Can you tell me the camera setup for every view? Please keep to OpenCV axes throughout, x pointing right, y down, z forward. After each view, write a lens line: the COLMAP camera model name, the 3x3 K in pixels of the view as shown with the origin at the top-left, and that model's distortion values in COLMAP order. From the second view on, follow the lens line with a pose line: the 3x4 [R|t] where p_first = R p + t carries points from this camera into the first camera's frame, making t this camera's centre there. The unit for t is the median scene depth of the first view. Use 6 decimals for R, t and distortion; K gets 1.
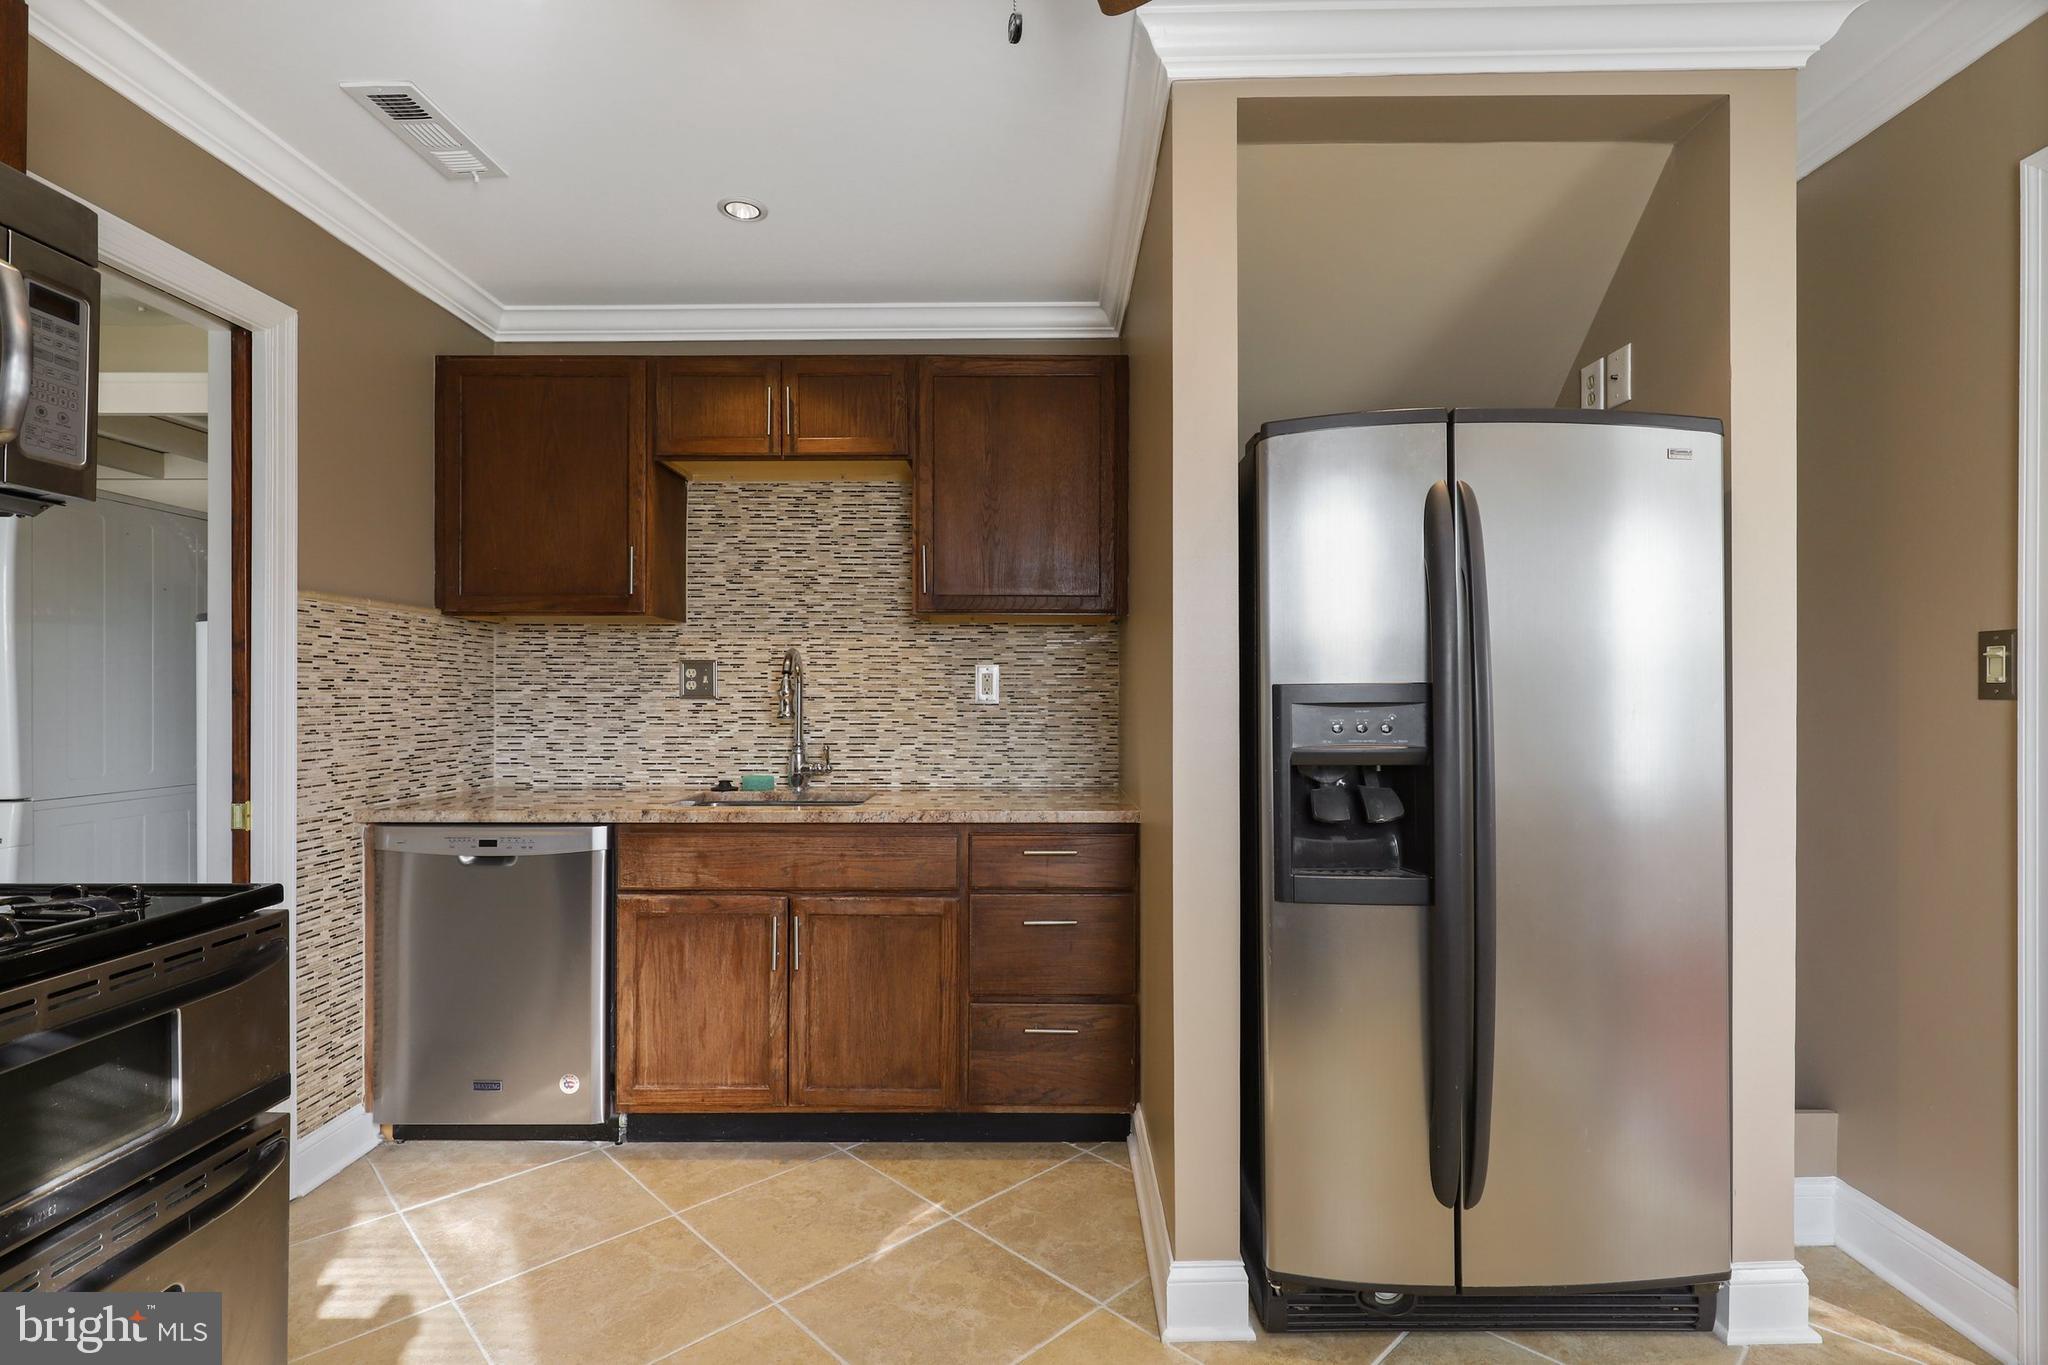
lens RADIAL K [[978.0, 0, 1021.9], [0, 978.0, 691.4], [0, 0, 1]] dist [0.002826, 0.000622]
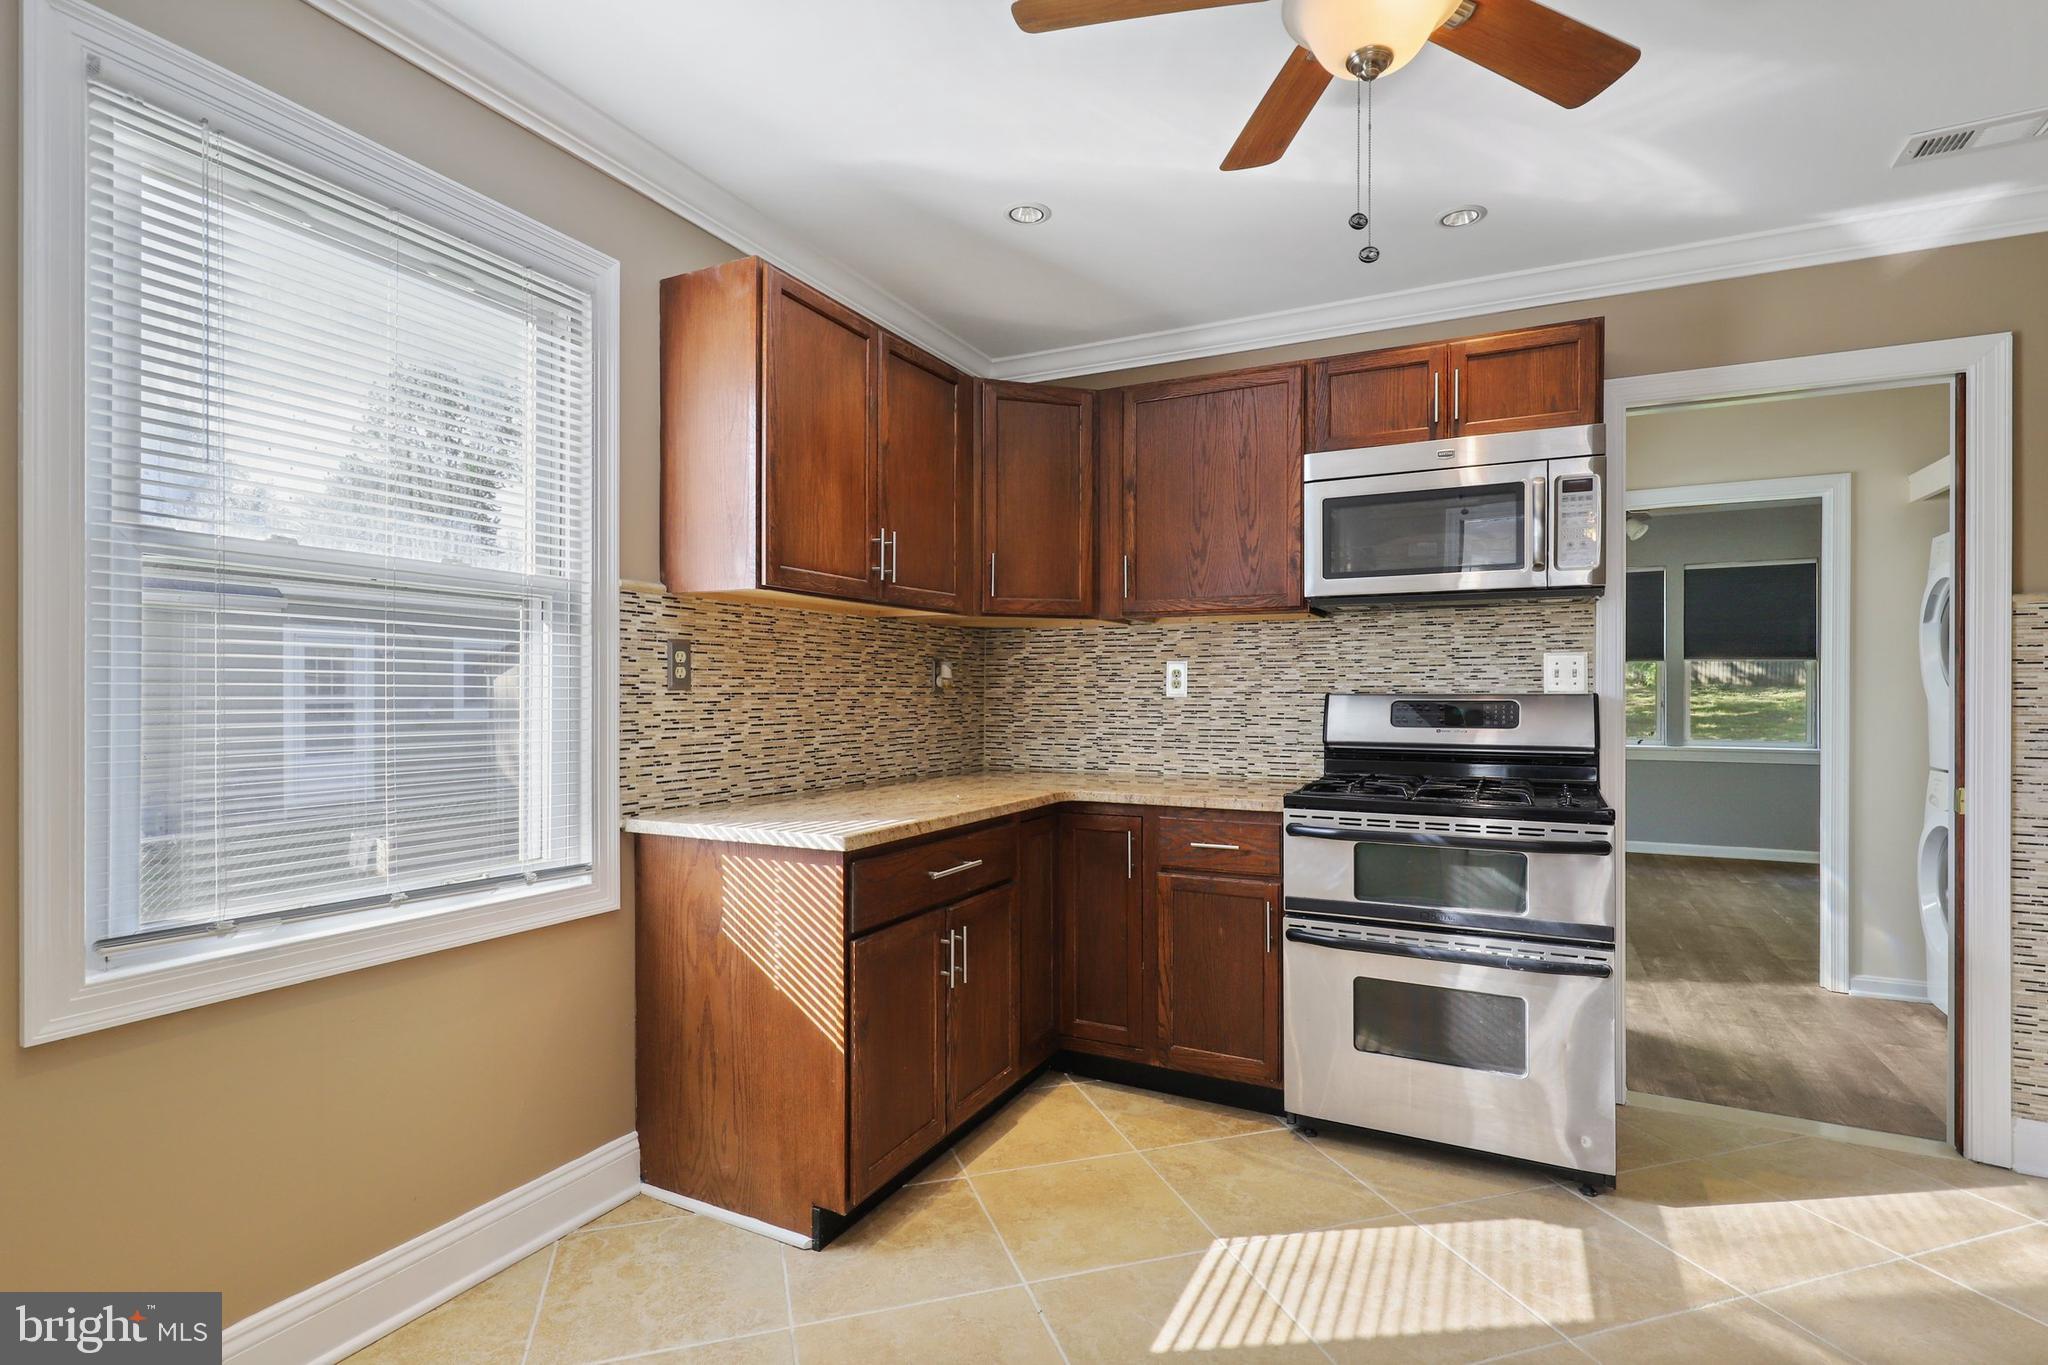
lens RADIAL K [[978.0, 0, 1021.7], [0, 978.0, 688.0], [0, 0, 1]] dist [0.002826, 0.000622]
pose [[-0.441324, -0.001395, -0.897347, 0.611049], [-0.001596, 0.999998, -0.000770, -0.000988], [0.897346, 0.001092, -0.441326, 0.453442]]
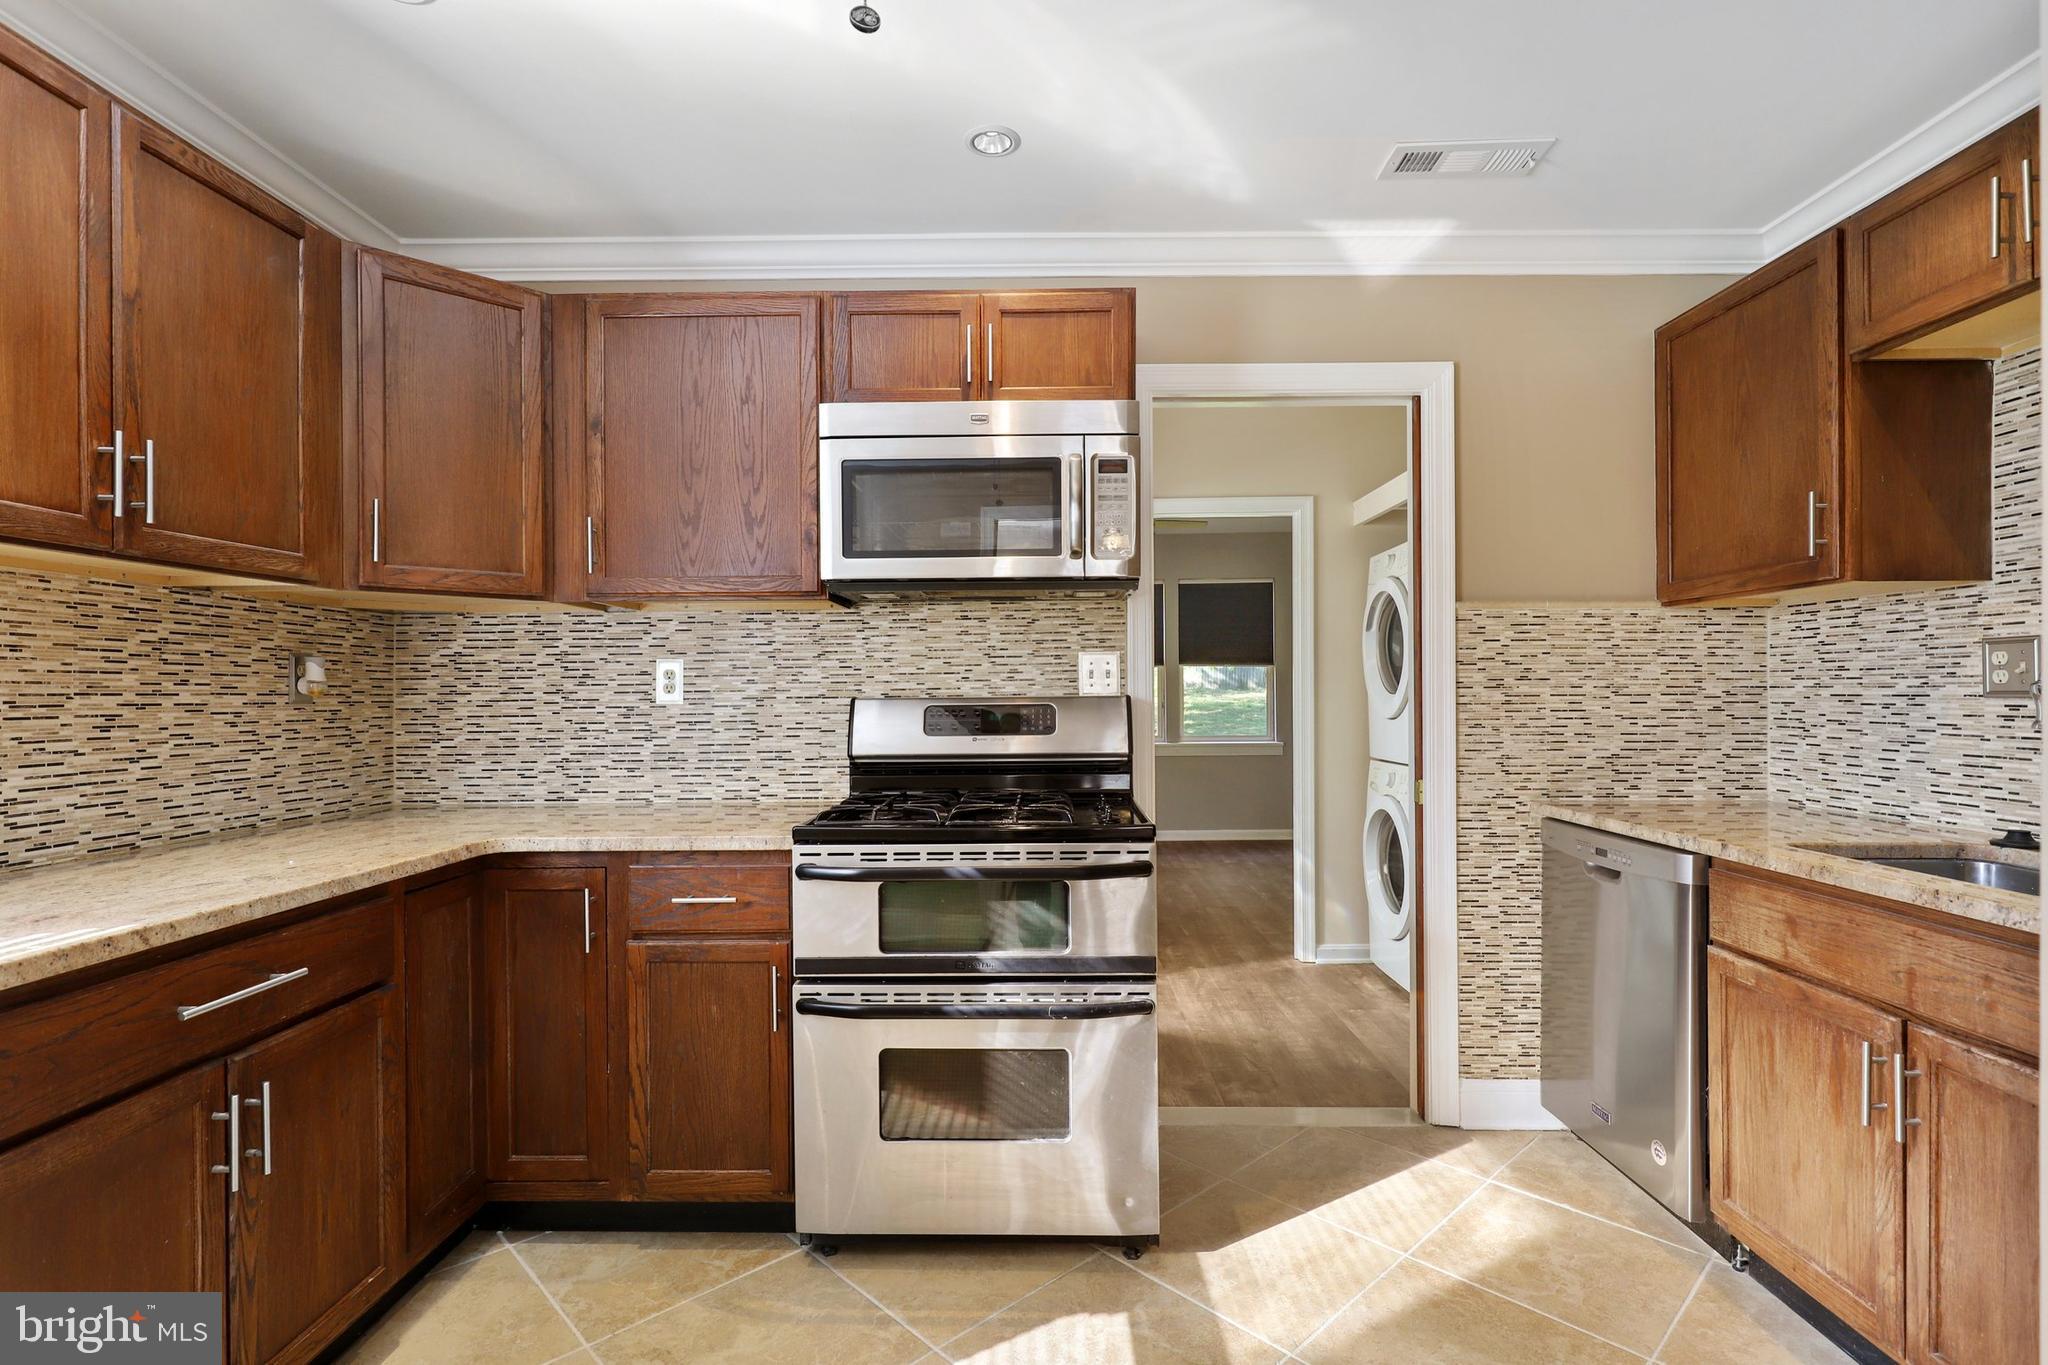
lens RADIAL K [[978.0, 0, 1025.5], [0, 978.0, 690.5], [0, 0, 1]] dist [0.002826, 0.000622]
pose [[-0.005440, -0.002703, -0.999982, 0.374954], [0.006651, 0.999974, -0.002739, 0.000272], [0.999963, -0.006666, -0.005422, 0.443931]]
